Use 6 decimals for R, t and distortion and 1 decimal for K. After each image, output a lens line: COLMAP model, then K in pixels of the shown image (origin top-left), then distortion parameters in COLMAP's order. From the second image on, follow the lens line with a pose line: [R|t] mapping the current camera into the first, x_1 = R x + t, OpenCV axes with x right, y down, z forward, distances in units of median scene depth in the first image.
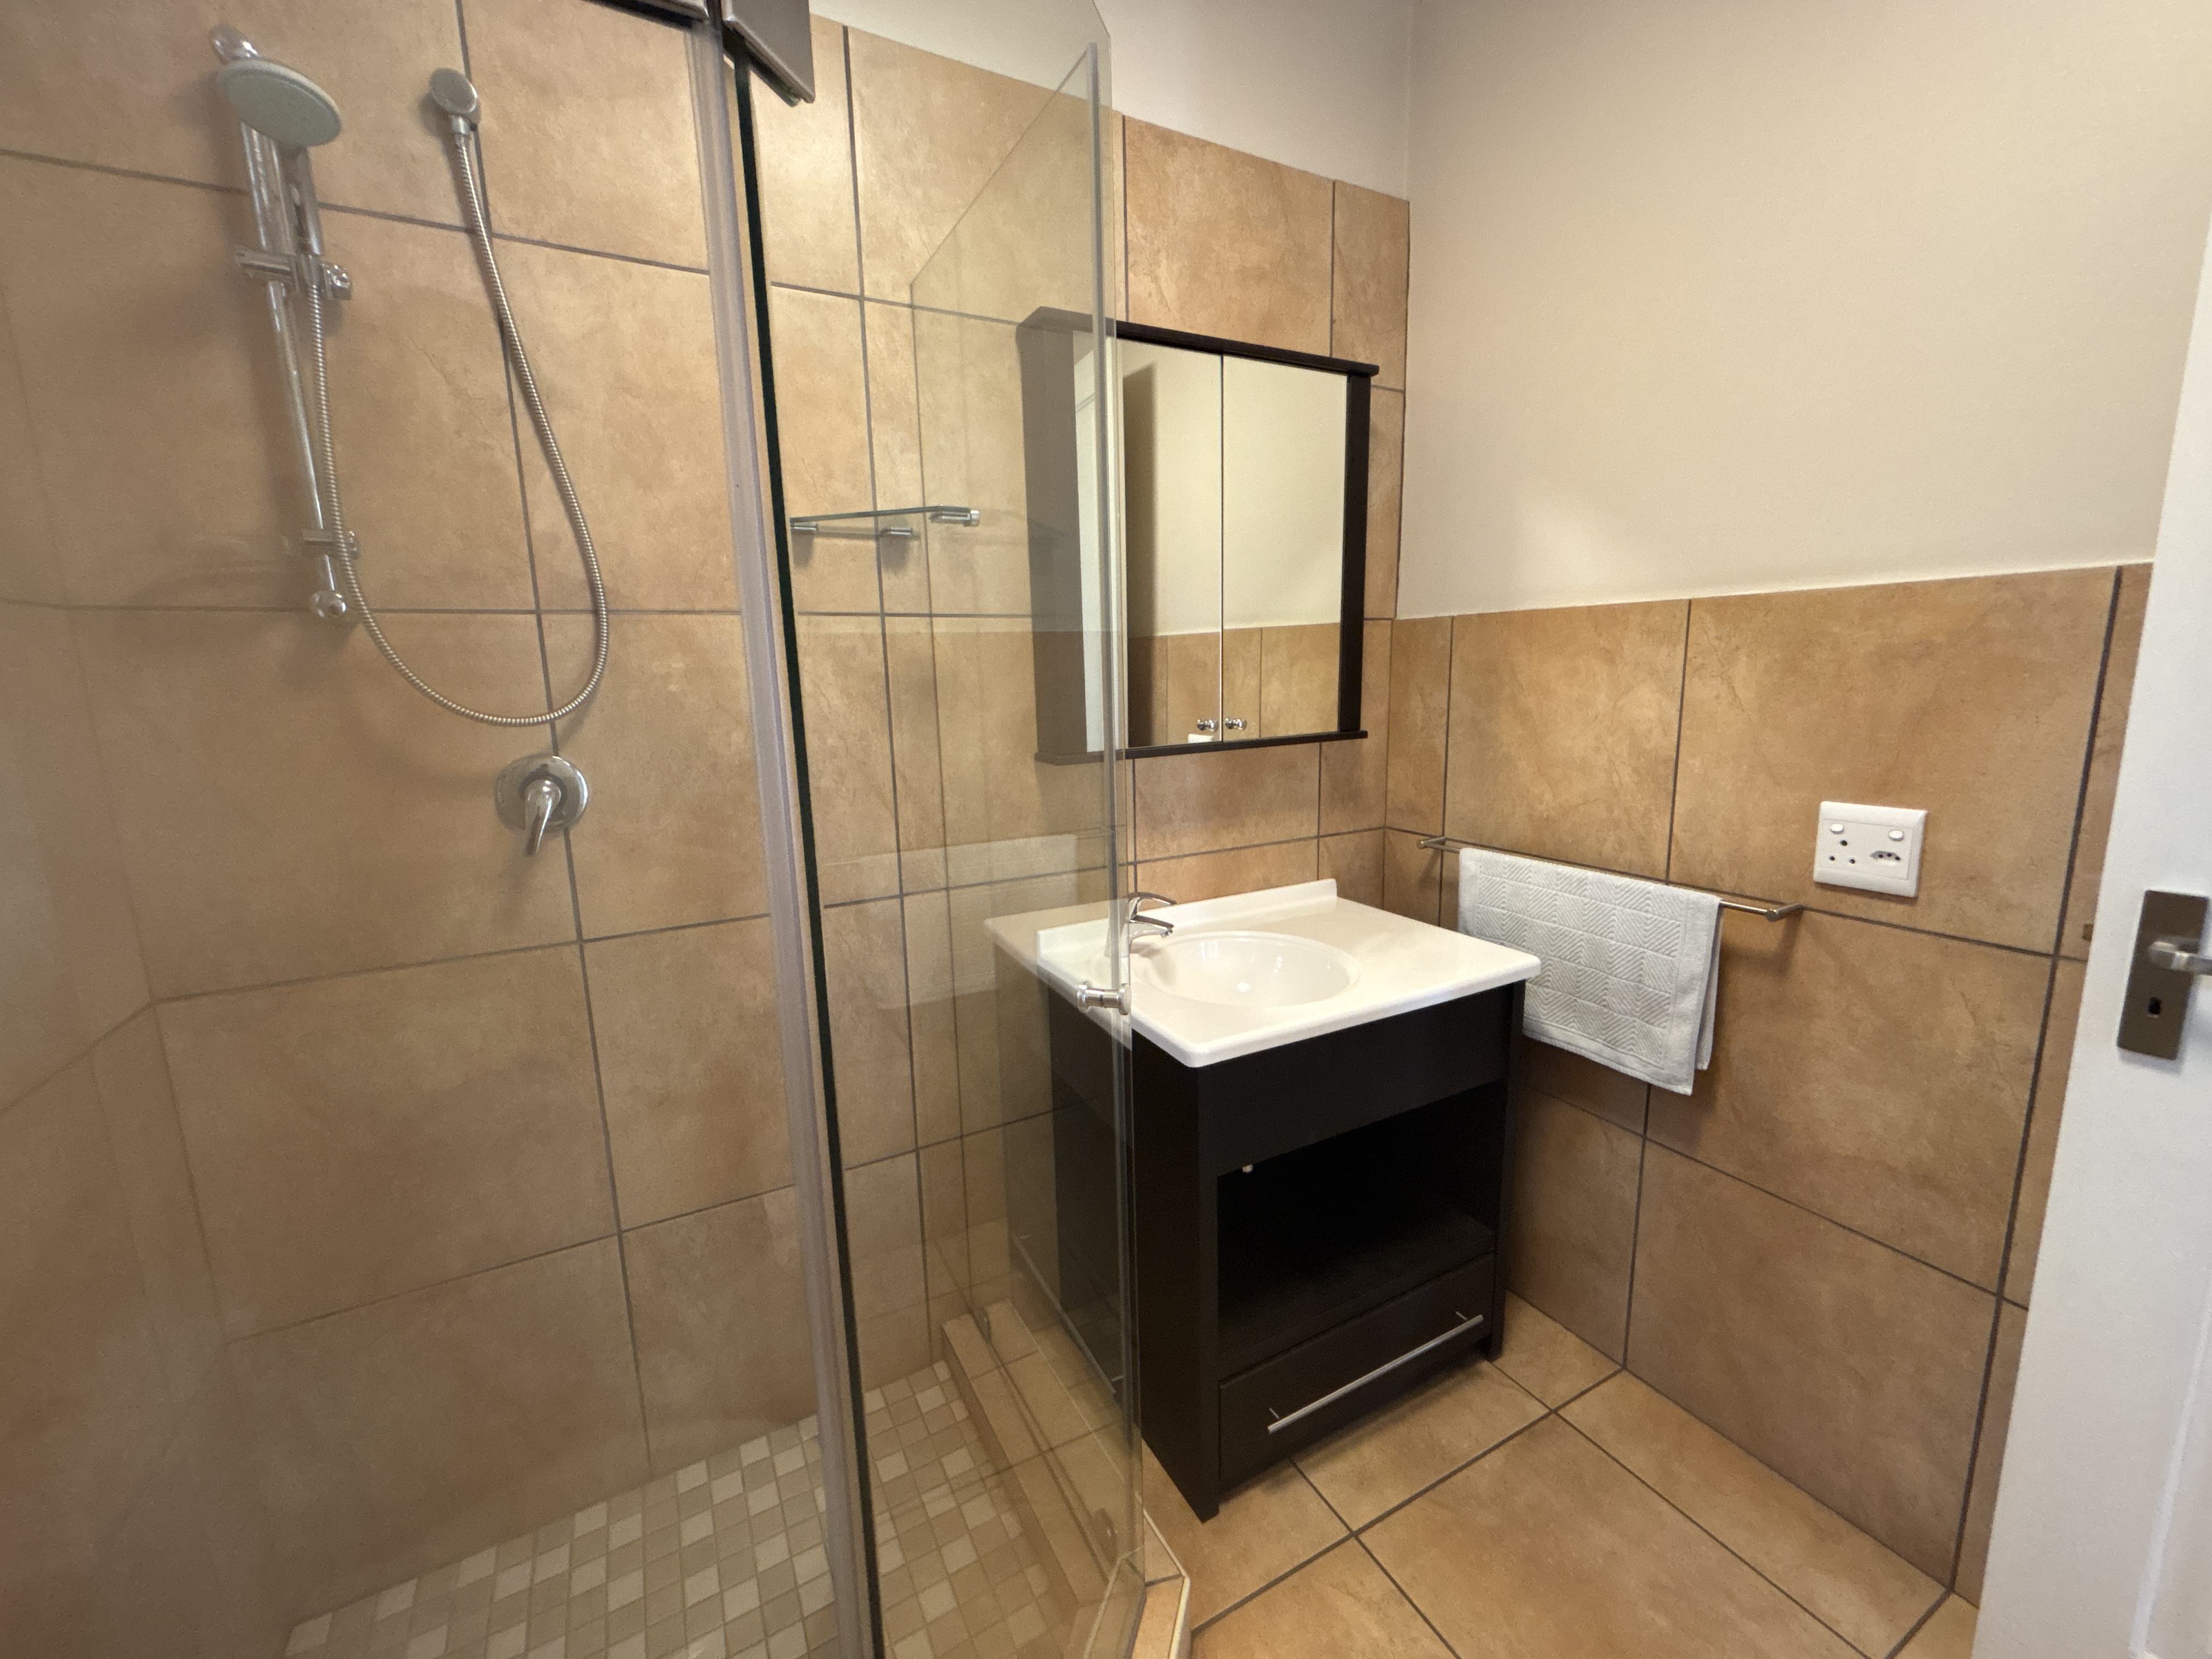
lens RADIAL K [[887.2, 0, 1109.3], [0, 887.2, 822.2], [0, 0, 1]] dist [0.000844, -0.000003]
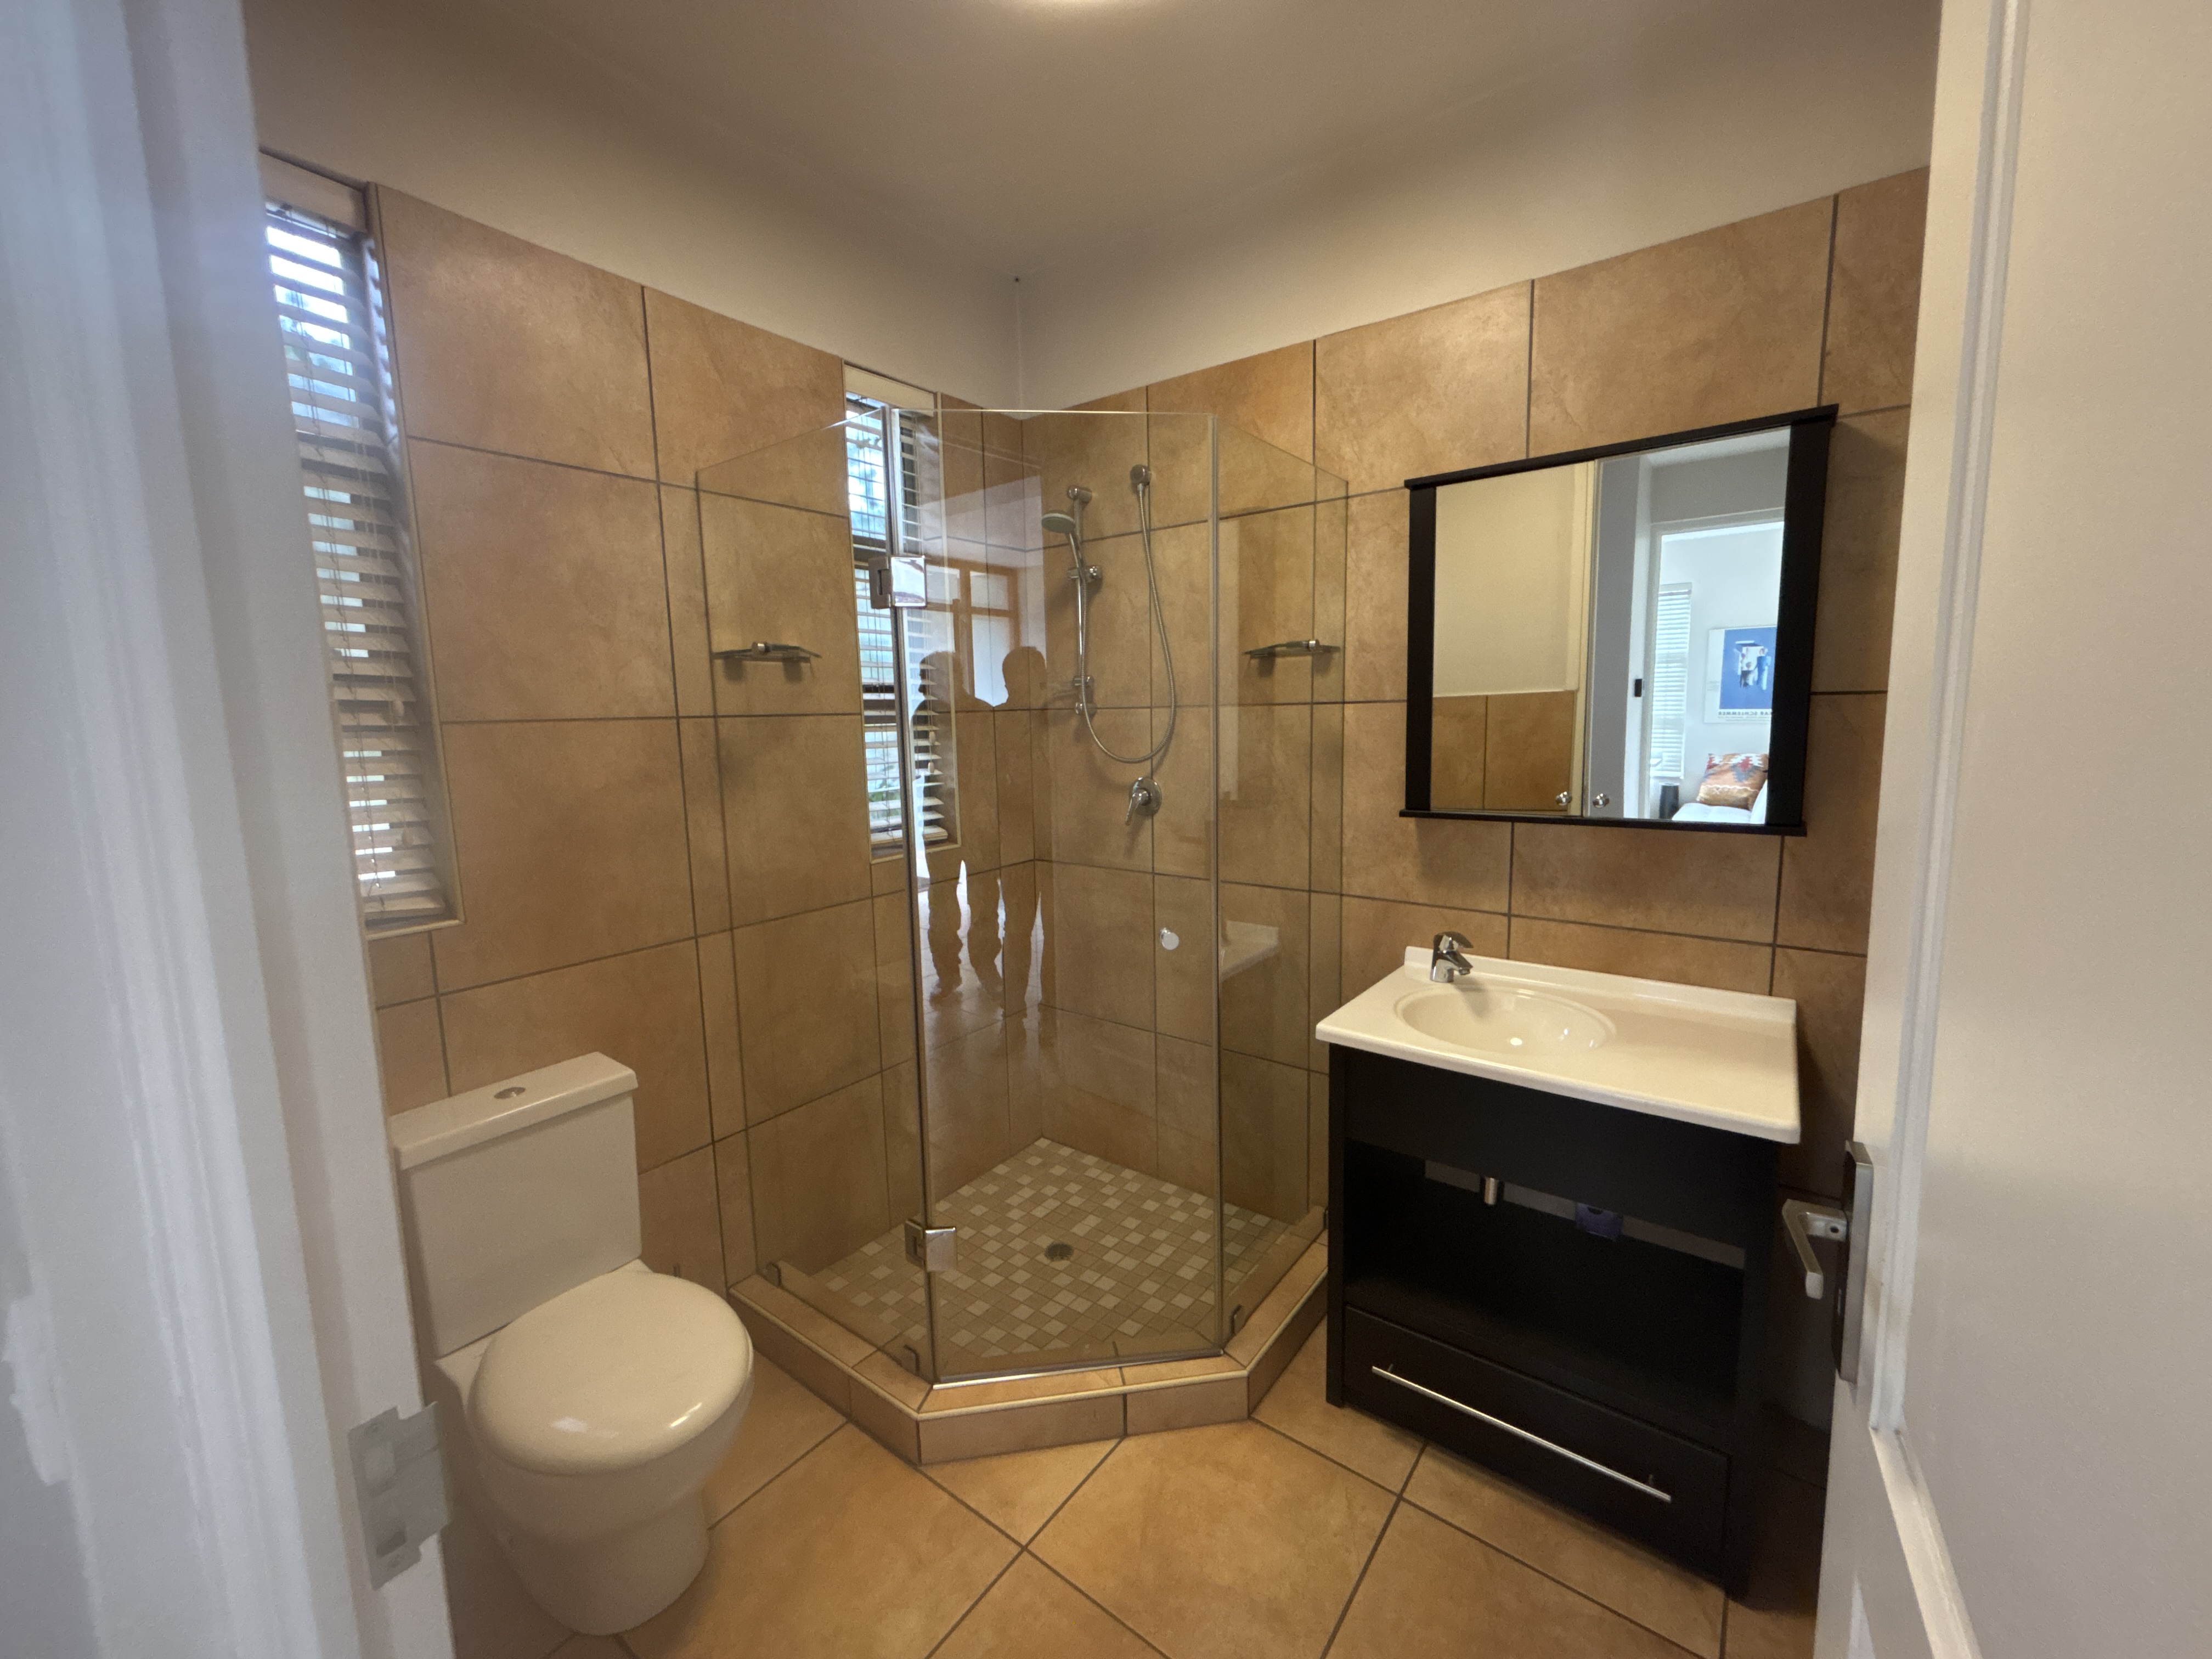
lens RADIAL K [[887.2, 0, 1109.9], [0, 887.2, 825.7], [0, 0, 1]] dist [0.000844, -0.000003]
pose [[0.411633, 0.129111, -0.902158, 1.004394], [-0.149942, 0.986018, 0.072698, -0.087059], [0.898930, 0.105346, 0.425237, 0.068947]]
